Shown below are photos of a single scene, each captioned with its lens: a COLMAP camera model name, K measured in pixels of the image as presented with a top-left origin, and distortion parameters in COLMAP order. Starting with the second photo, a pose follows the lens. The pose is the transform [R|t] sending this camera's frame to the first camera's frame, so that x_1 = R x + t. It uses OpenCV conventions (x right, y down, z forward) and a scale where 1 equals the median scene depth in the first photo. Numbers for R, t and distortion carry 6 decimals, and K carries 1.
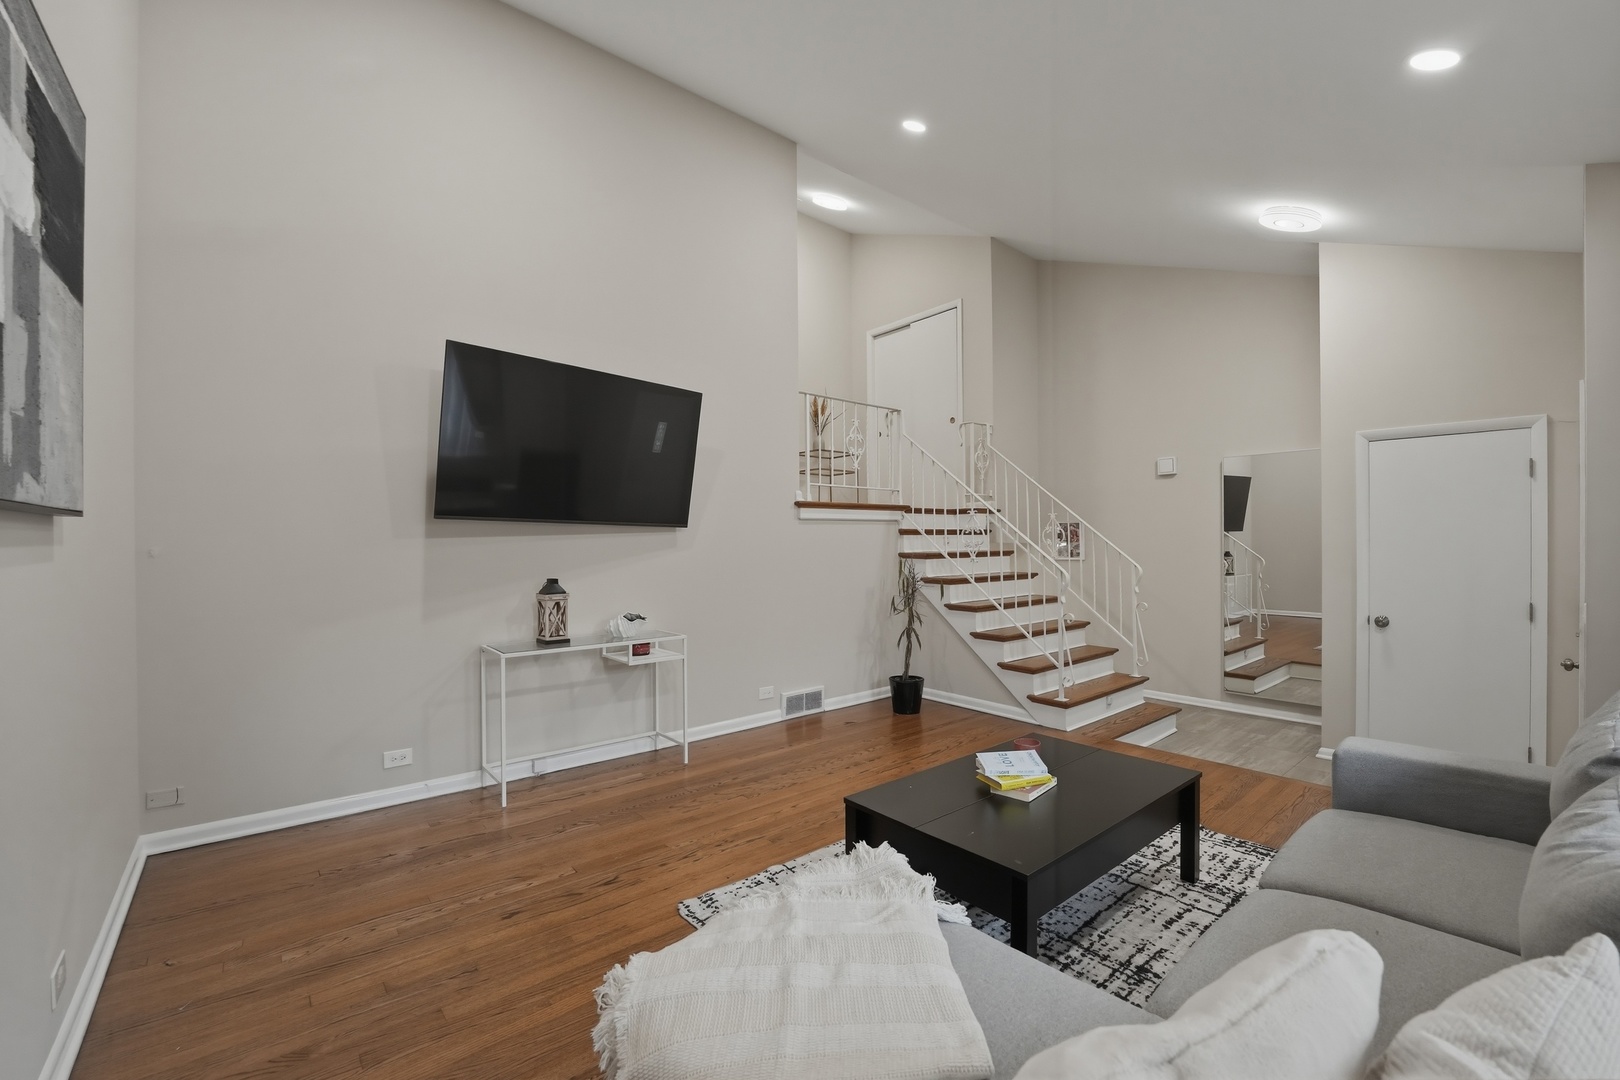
lens RADIAL K [[668.1, 0, 814.8], [0, 668.1, 543.9], [0, 0, 1]] dist [-0.011939, -0.000017]
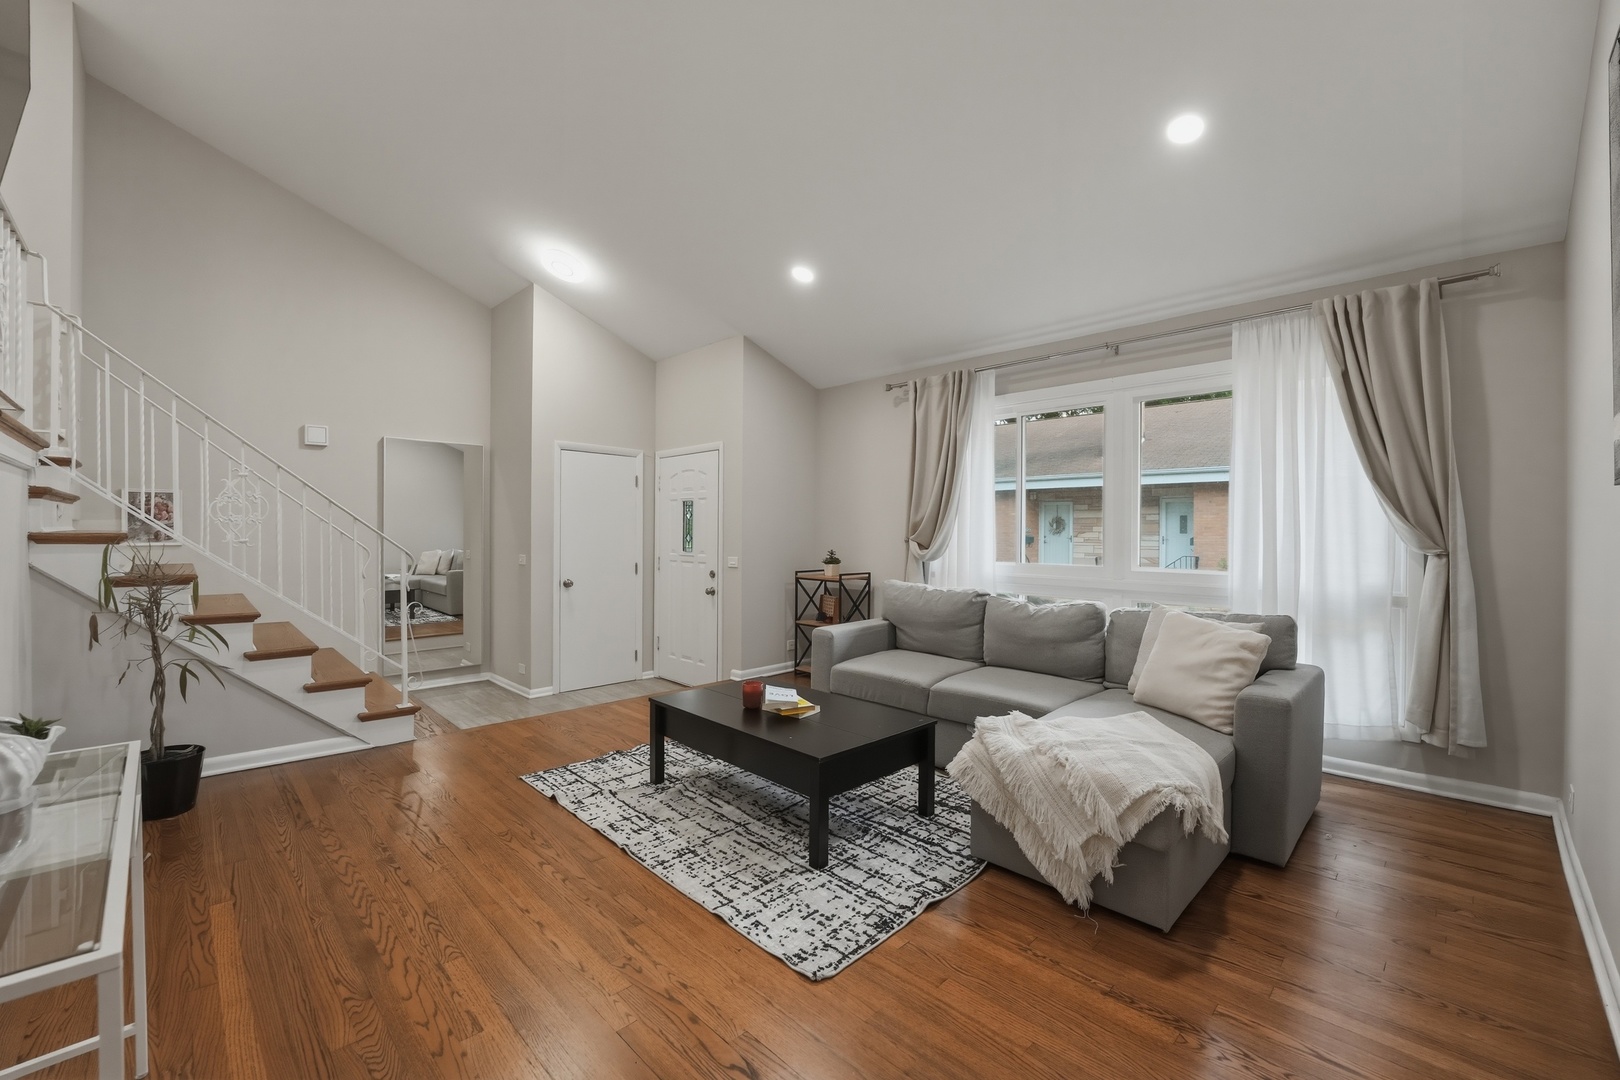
lens RADIAL K [[668.1, 0, 806.3], [0, 668.1, 538.6], [0, 0, 1]] dist [-0.011939, -0.000017]
pose [[-0.059892, -0.005353, 0.998191, -0.558448], [-0.004253, 0.999978, 0.005107, 0.016797], [-0.998196, -0.003939, -0.059913, 0.608192]]
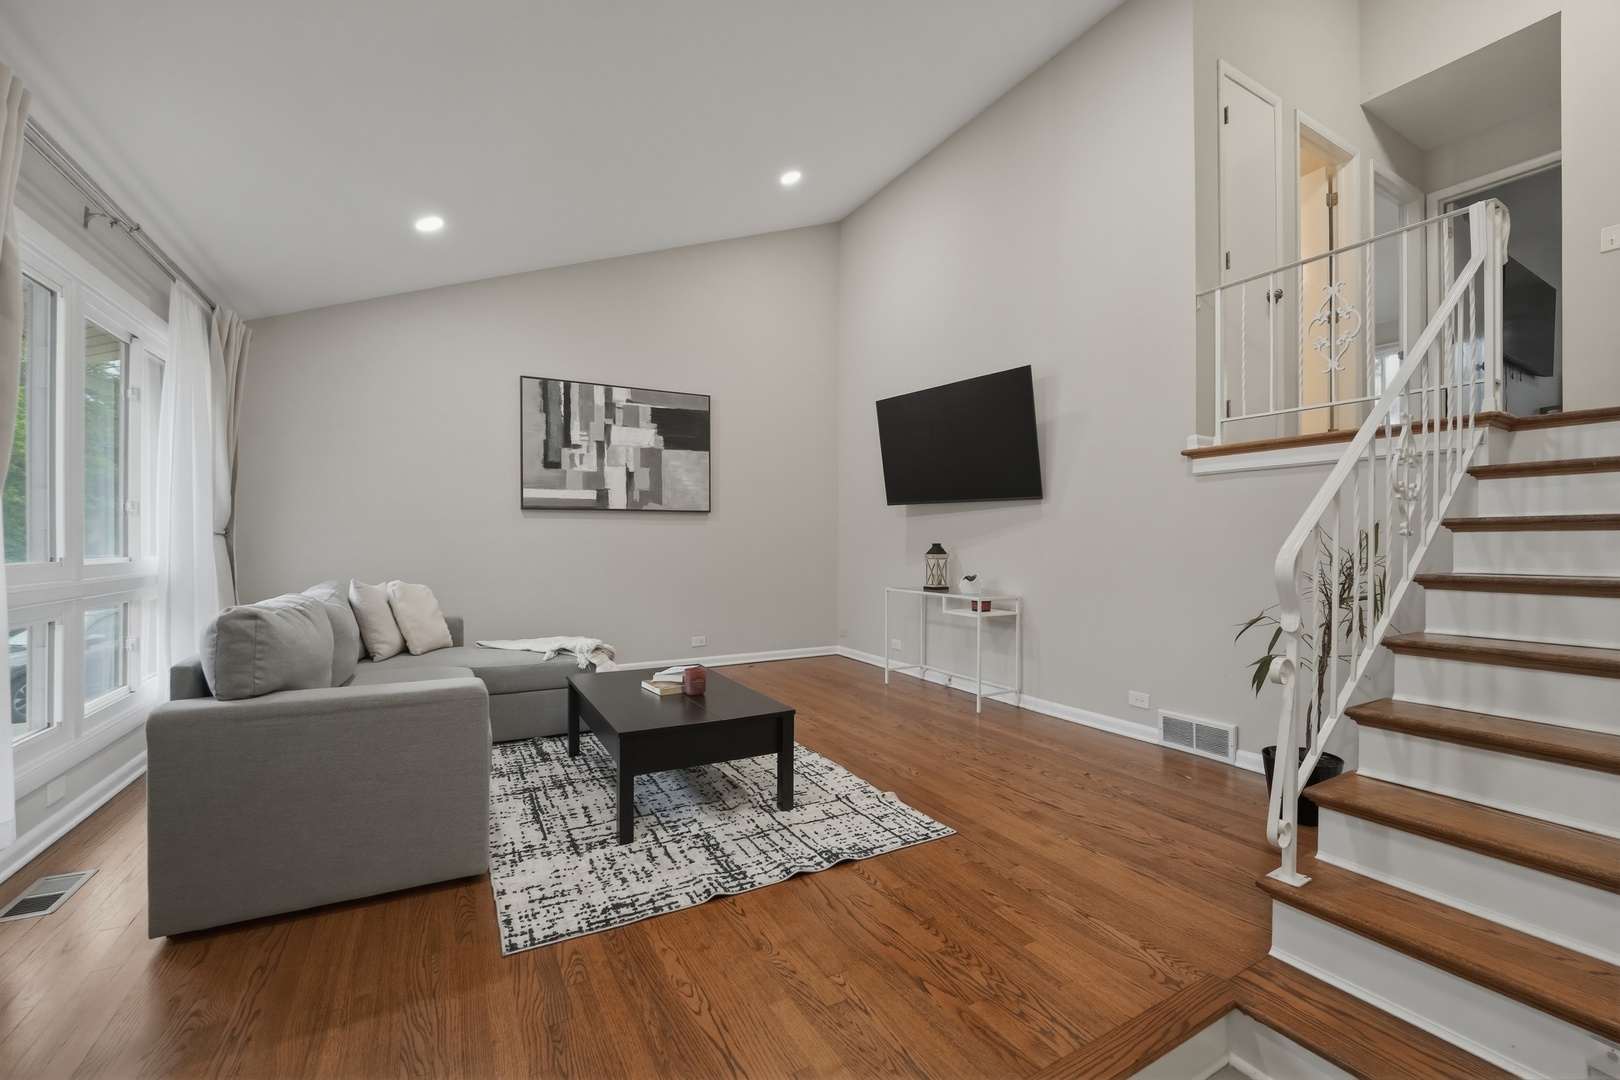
lens RADIAL K [[668.1, 0, 813.8], [0, 668.1, 542.5], [0, 0, 1]] dist [-0.011939, -0.000017]
pose [[-0.194984, 0.003001, -0.980802, 0.898257], [-0.003933, 0.999985, 0.003842, 0.040428], [0.980799, 0.004607, -0.194969, 0.895458]]
